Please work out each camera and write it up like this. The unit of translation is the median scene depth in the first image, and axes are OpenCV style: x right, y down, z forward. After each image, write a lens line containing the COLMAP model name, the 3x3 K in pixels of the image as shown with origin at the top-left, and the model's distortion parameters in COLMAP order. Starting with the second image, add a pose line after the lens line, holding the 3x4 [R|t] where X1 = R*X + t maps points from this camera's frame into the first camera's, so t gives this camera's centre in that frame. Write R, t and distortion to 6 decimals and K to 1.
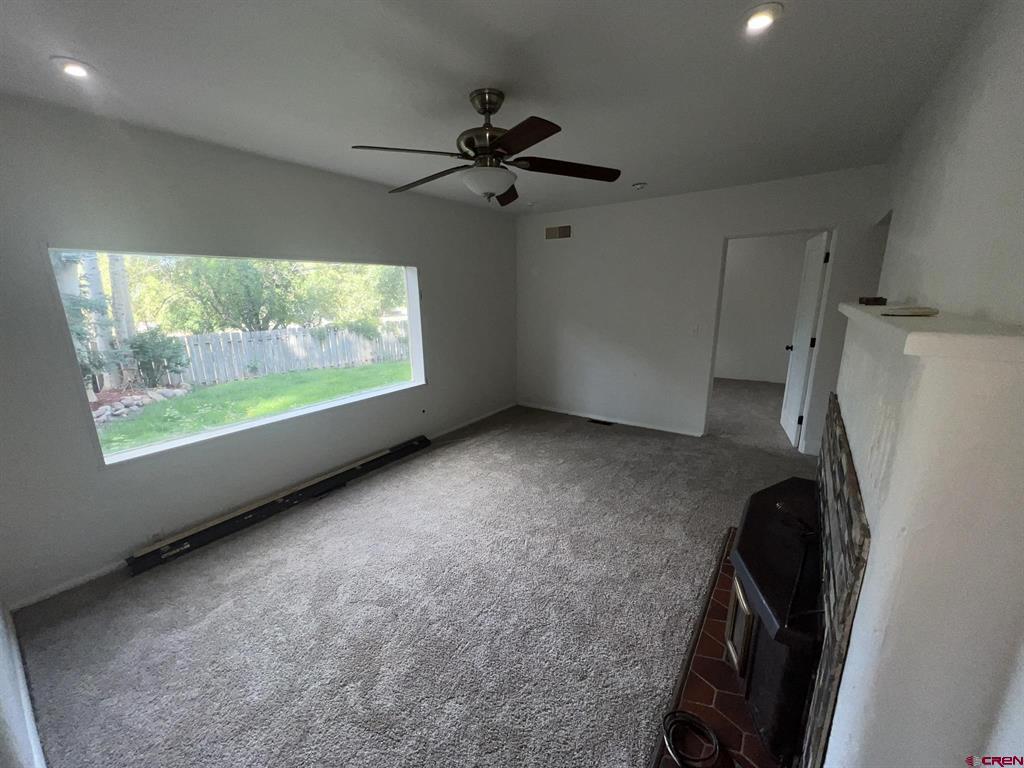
lens RADIAL K [[406.1, 0, 510.4], [0, 406.1, 387.3], [0, 0, 1]] dist [-0.001814, -0.000314]
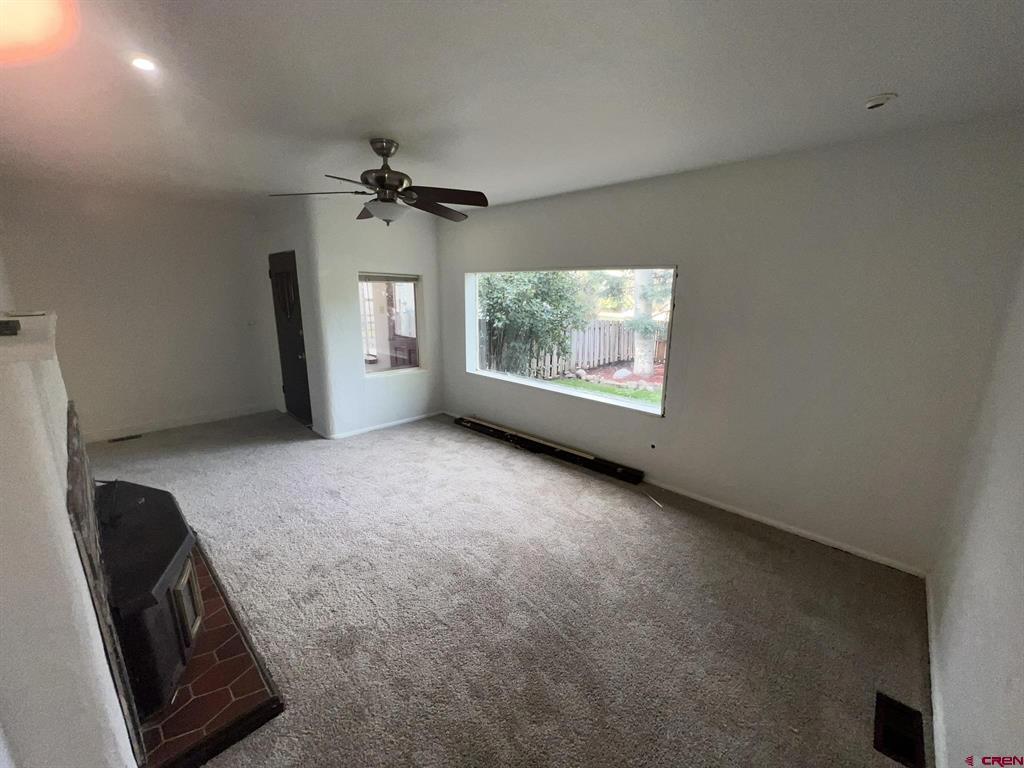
lens RADIAL K [[406.1, 0, 510.4], [0, 406.1, 387.3], [0, 0, 1]] dist [-0.001814, -0.000314]
pose [[-0.137687, 0.240630, -0.960801, 0.693652], [-0.244593, 0.931737, 0.268402, -0.239308], [0.959800, 0.271961, -0.069432, 0.906326]]
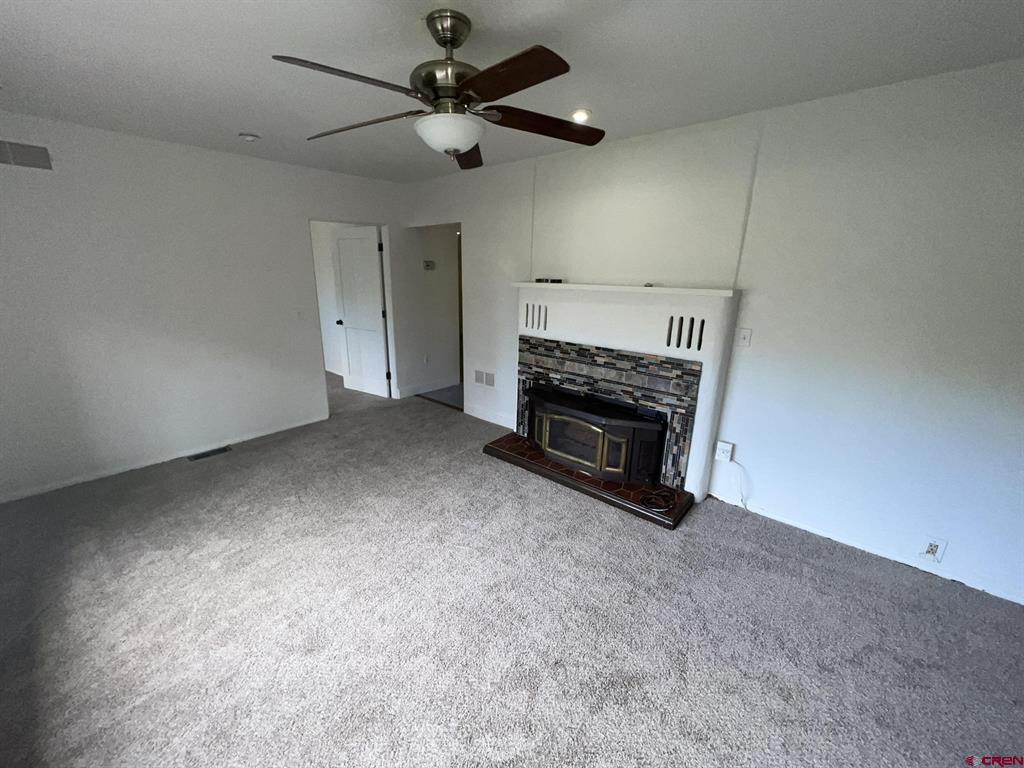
lens RADIAL K [[406.1, 0, 510.4], [0, 406.1, 387.3], [0, 0, 1]] dist [-0.001814, -0.000314]
pose [[0.103737, -0.258823, 0.960338, -0.533484], [0.214885, 0.948576, 0.232441, -0.108457], [-0.971114, 0.182250, 0.154019, 0.485520]]
